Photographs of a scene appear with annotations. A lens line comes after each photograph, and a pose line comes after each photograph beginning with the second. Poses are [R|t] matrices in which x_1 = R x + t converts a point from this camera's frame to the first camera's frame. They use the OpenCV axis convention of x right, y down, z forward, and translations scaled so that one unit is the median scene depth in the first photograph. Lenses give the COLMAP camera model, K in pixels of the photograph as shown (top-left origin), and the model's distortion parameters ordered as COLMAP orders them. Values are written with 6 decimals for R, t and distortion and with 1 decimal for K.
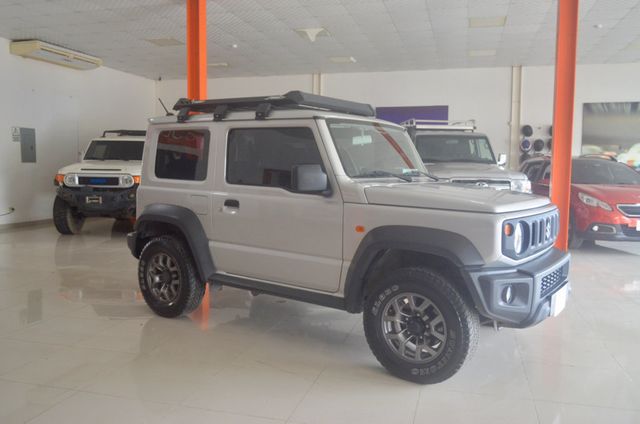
lens RADIAL K [[551.6, 0, 320.0], [0, 551.6, 213.3], [0, 0, 1]] dist [0.000187, -0.019070]
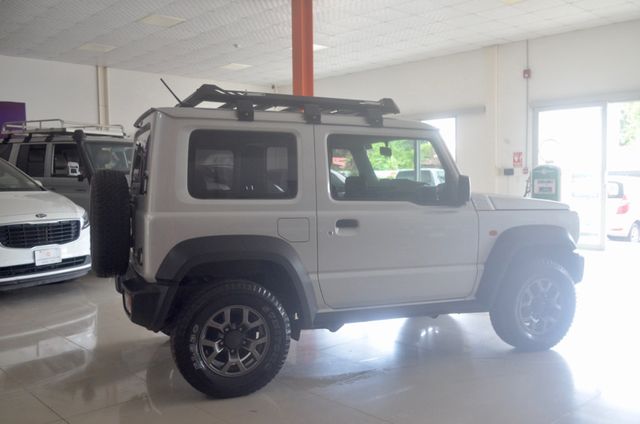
lens RADIAL K [[609.8, 0, 320.7], [0, 609.8, 209.8], [0, 0, 1]] dist [-0.036179, 0.000000]
pose [[0.521416, -0.060768, 0.851136, -0.871510], [0.084073, 0.996266, 0.019626, -0.054411], [-0.849151, 0.061324, 0.524578, 0.492742]]
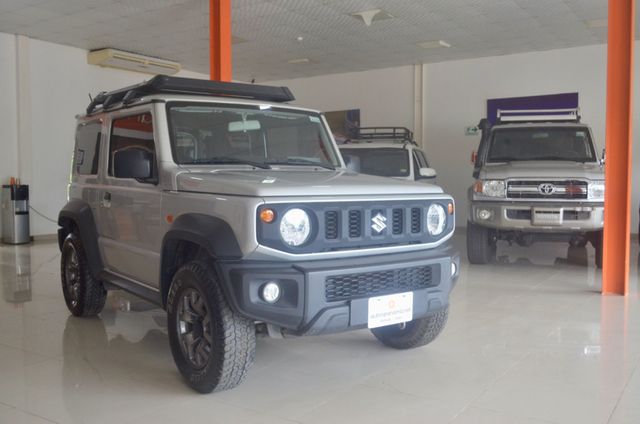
lens RADIAL K [[644.7, 0, 320.1], [0, 644.7, 210.2], [0, 0, 1]] dist [-0.011420, 0.000000]
pose [[0.948968, 0.003310, -0.315354, 0.488715], [-0.016038, 0.999158, -0.037774, 0.038371], [0.314964, 0.040904, 0.948222, 0.051292]]
